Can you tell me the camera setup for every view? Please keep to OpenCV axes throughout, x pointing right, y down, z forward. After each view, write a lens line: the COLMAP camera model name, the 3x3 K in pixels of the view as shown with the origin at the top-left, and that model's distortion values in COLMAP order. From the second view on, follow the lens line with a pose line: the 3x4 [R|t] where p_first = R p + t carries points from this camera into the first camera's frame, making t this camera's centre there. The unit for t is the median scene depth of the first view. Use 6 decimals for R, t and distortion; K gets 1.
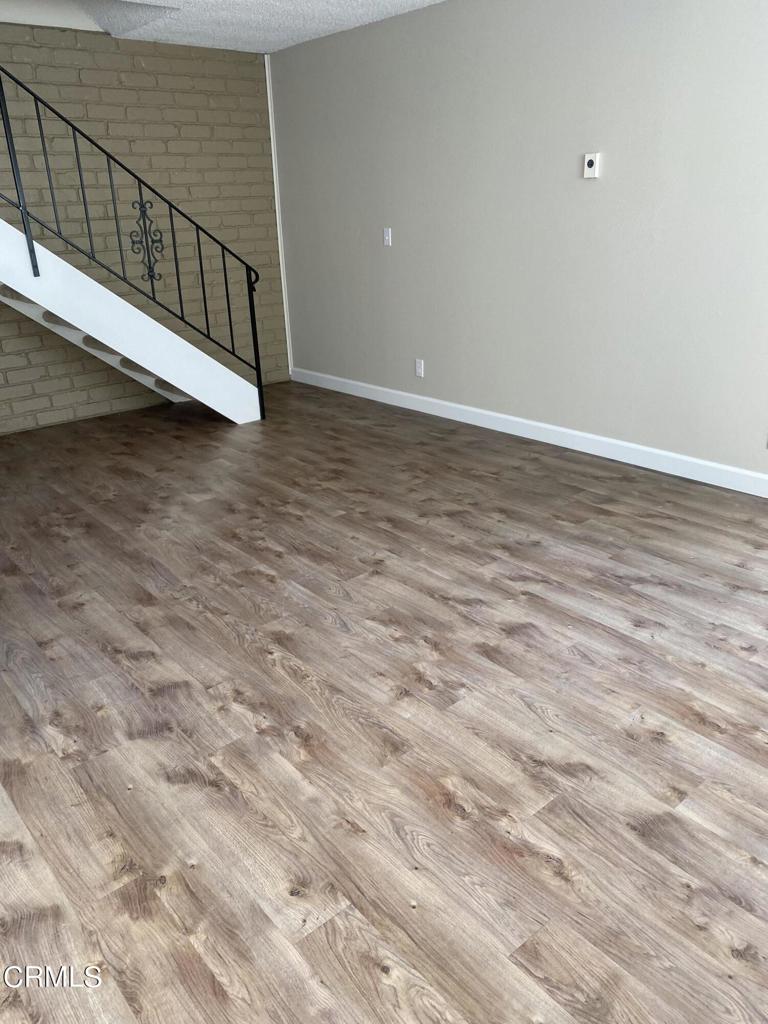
lens RADIAL K [[769.6, 0, 394.1], [0, 769.6, 513.7], [0, 0, 1]] dist [0.019640, -0.015743]
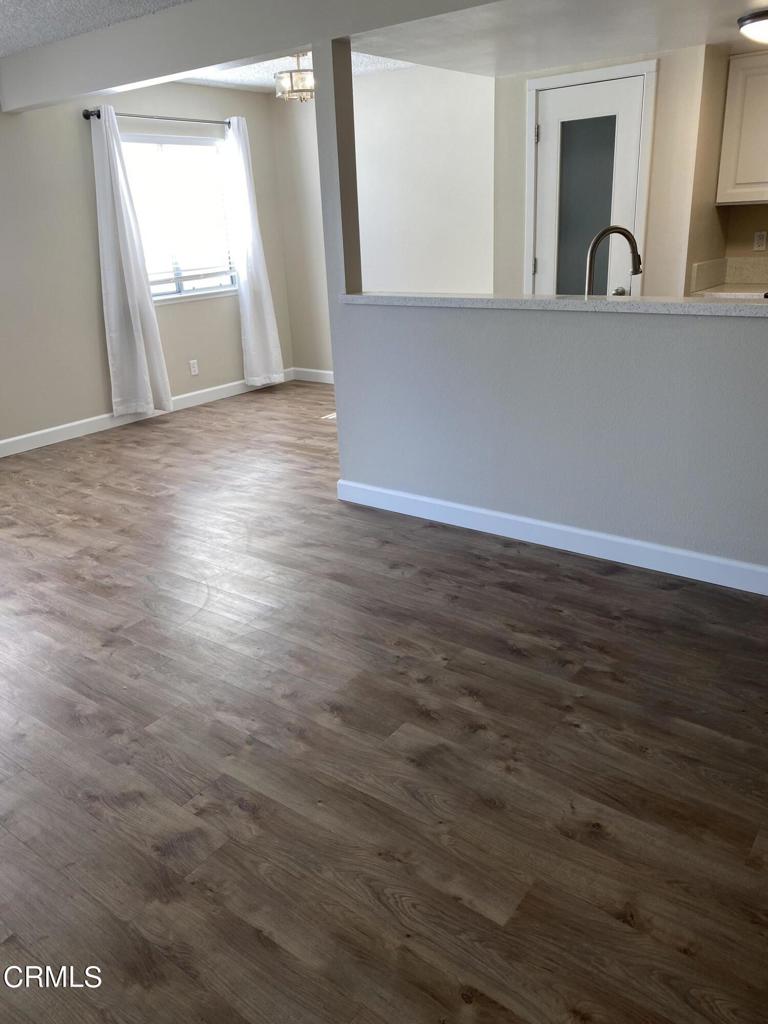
lens RADIAL K [[769.6, 0, 394.7], [0, 769.6, 514.5], [0, 0, 1]] dist [0.019640, -0.015743]
pose [[-0.972758, 0.149471, -0.177201, -0.200873], [-0.013464, 0.726663, 0.686862, -0.645178], [0.231432, 0.670536, -0.704855, 1.580581]]
